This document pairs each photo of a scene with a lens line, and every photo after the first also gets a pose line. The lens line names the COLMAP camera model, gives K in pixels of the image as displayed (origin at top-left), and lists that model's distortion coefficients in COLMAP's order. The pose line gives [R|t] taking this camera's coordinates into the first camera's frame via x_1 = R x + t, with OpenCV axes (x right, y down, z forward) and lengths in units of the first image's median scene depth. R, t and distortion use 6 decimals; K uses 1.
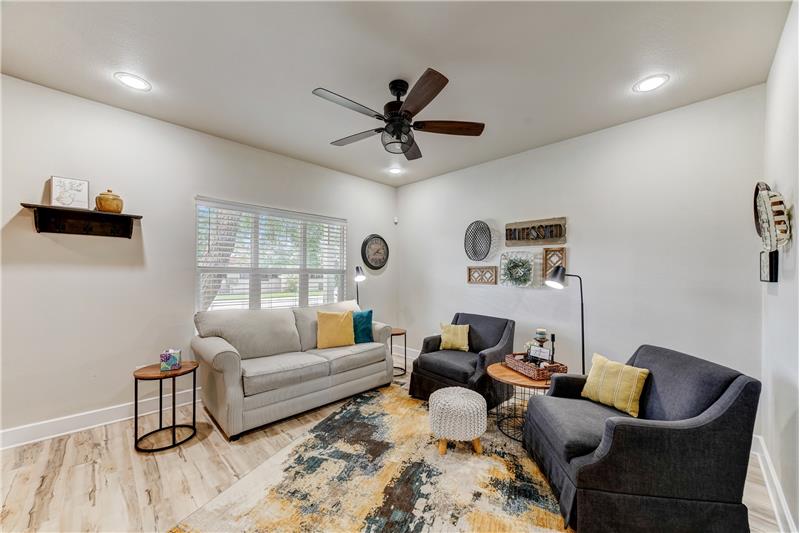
lens RADIAL K [[305.8, 0, 401.6], [0, 305.8, 273.3], [0, 0, 1]] dist [0.005411, -0.000462]
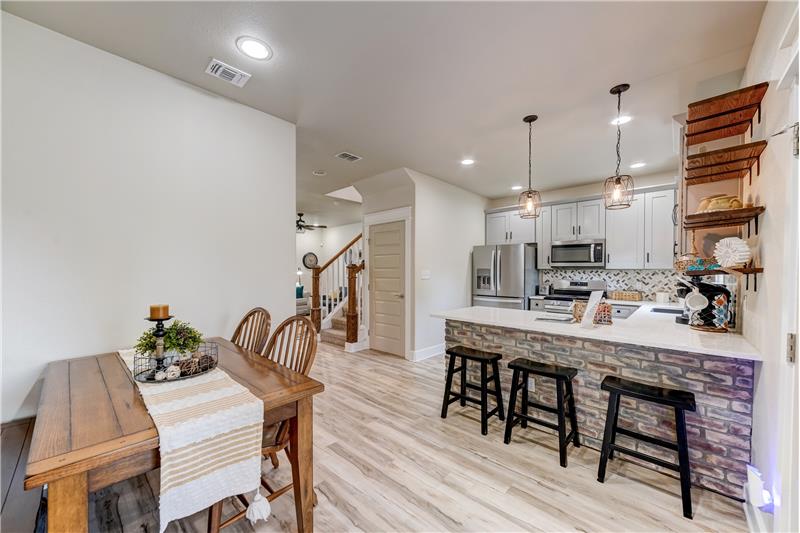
lens RADIAL K [[305.8, 0, 397.8], [0, 305.8, 271.1], [0, 0, 1]] dist [0.005411, -0.000462]
pose [[0.999559, -0.006382, 0.028991, 0.916900], [0.006136, 0.999944, 0.008565, -0.019216], [-0.029044, -0.008384, 0.999543, -2.286587]]
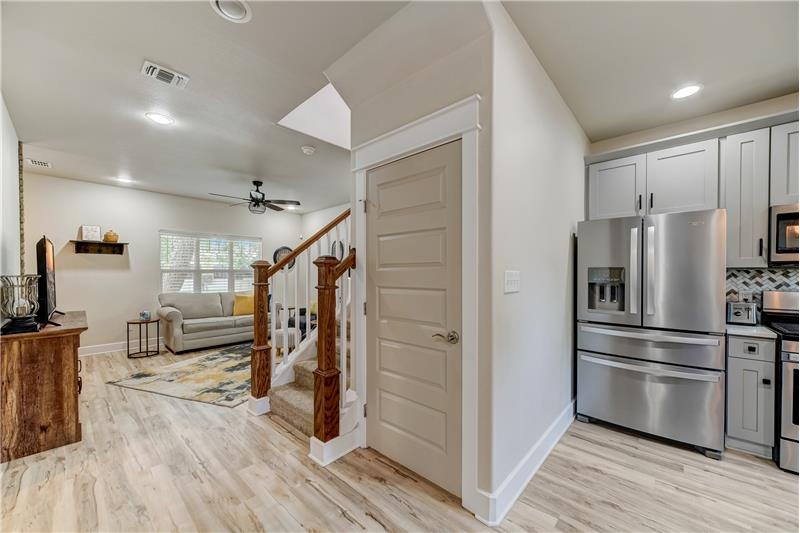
lens RADIAL K [[305.8, 0, 402.5], [0, 305.8, 273.4], [0, 0, 1]] dist [0.005411, -0.000462]
pose [[0.998688, -0.006719, 0.050761, 0.843678], [0.006246, 0.999936, 0.009465, -0.006198], [-0.050821, -0.009136, 0.998666, -1.108545]]
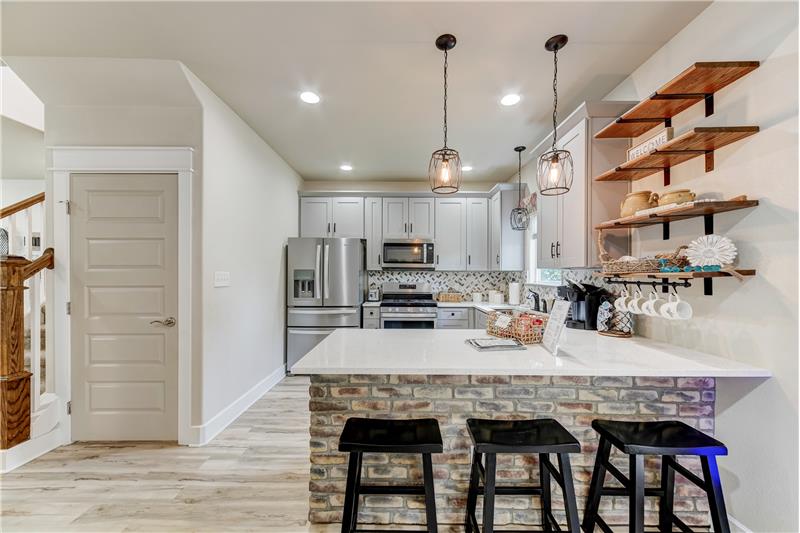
lens RADIAL K [[305.8, 0, 405.7], [0, 305.8, 273.8], [0, 0, 1]] dist [0.005411, -0.000462]
pose [[0.704226, -0.008413, 0.709926, 0.836059], [-0.001790, 0.999906, 0.013625, -0.013313], [-0.709973, -0.010865, 0.704145, -1.596246]]
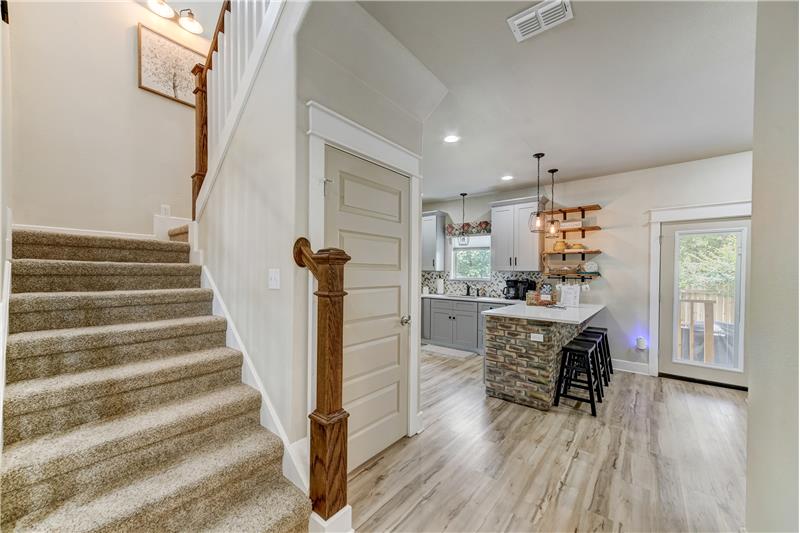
lens RADIAL K [[305.8, 0, 403.9], [0, 305.8, 272.8], [0, 0, 1]] dist [0.005411, -0.000462]
pose [[-0.111299, -0.003565, 0.993781, 0.023716], [-0.016421, 0.999864, 0.001748, -0.002306], [-0.993651, -0.016125, -0.111342, -0.277175]]
